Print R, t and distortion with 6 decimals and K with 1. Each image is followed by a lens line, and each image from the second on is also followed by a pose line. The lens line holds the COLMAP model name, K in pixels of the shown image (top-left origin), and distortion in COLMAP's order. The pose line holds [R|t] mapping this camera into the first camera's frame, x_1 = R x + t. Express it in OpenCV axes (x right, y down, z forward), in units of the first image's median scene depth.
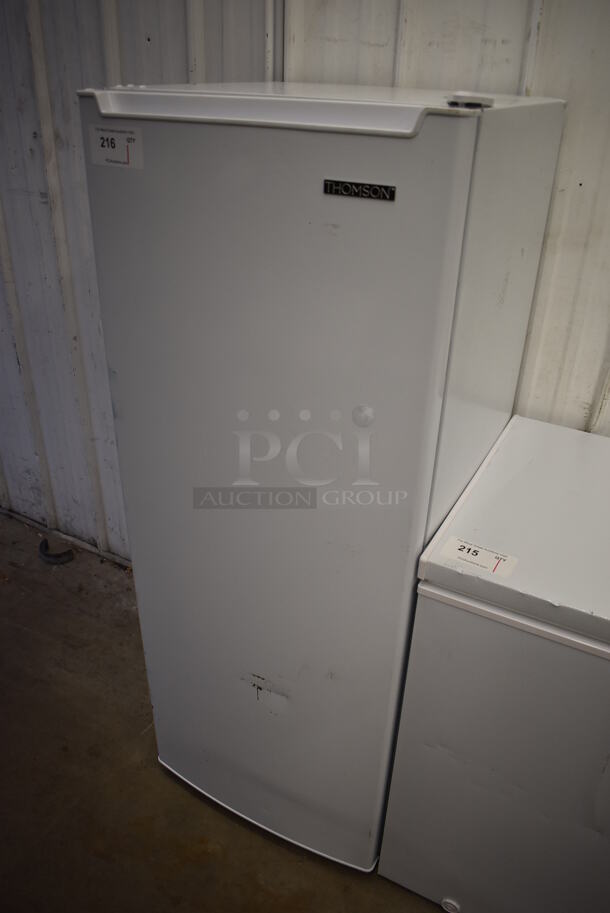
lens RADIAL K [[711.2, 0, 306.0], [0, 711.2, 455.9], [0, 0, 1]] dist [-0.091978, 0.010869]
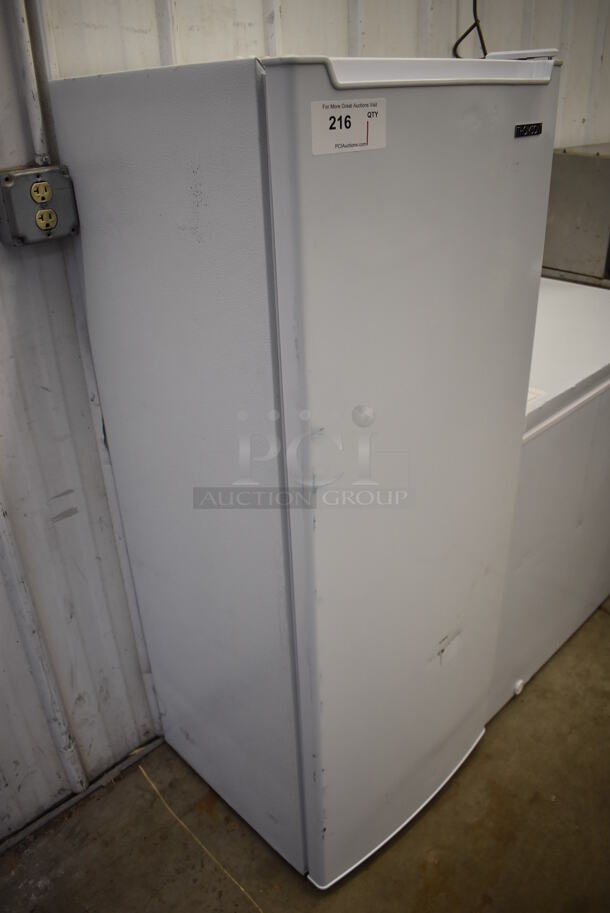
lens RADIAL K [[711.2, 0, 302.6], [0, 711.2, 456.3], [0, 0, 1]] dist [-0.091978, 0.010869]
pose [[0.294187, -0.479779, 0.826599, -0.989400], [0.512755, 0.809097, 0.287131, -0.347549], [-0.806558, 0.339372, 0.484035, 0.689021]]
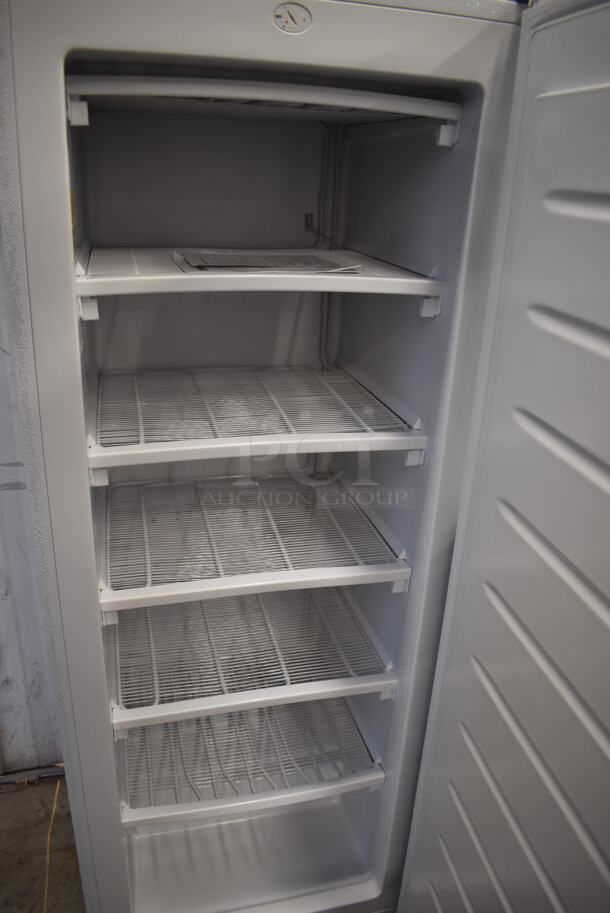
lens RADIAL K [[711.2, 0, 305.9], [0, 711.2, 454.3], [0, 0, 1]] dist [-0.091978, 0.010869]
pose [[0.718150, -0.252290, 0.648544, -0.538128], [0.320814, 0.947051, 0.013166, -0.029806], [-0.617526, 0.198607, 0.761063, 0.430302]]
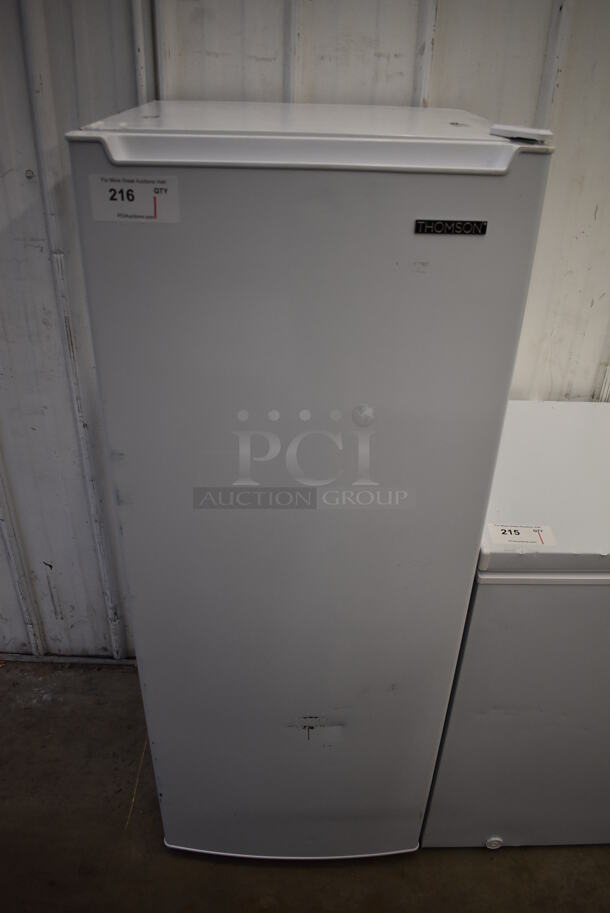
lens RADIAL K [[711.2, 0, 303.3], [0, 711.2, 456.9], [0, 0, 1]] dist [-0.091978, 0.010869]
pose [[0.875760, -0.249629, 0.413195, -0.460467], [0.237714, 0.967956, 0.080954, -0.140275], [-0.420163, 0.027326, 0.907037, 0.127373]]
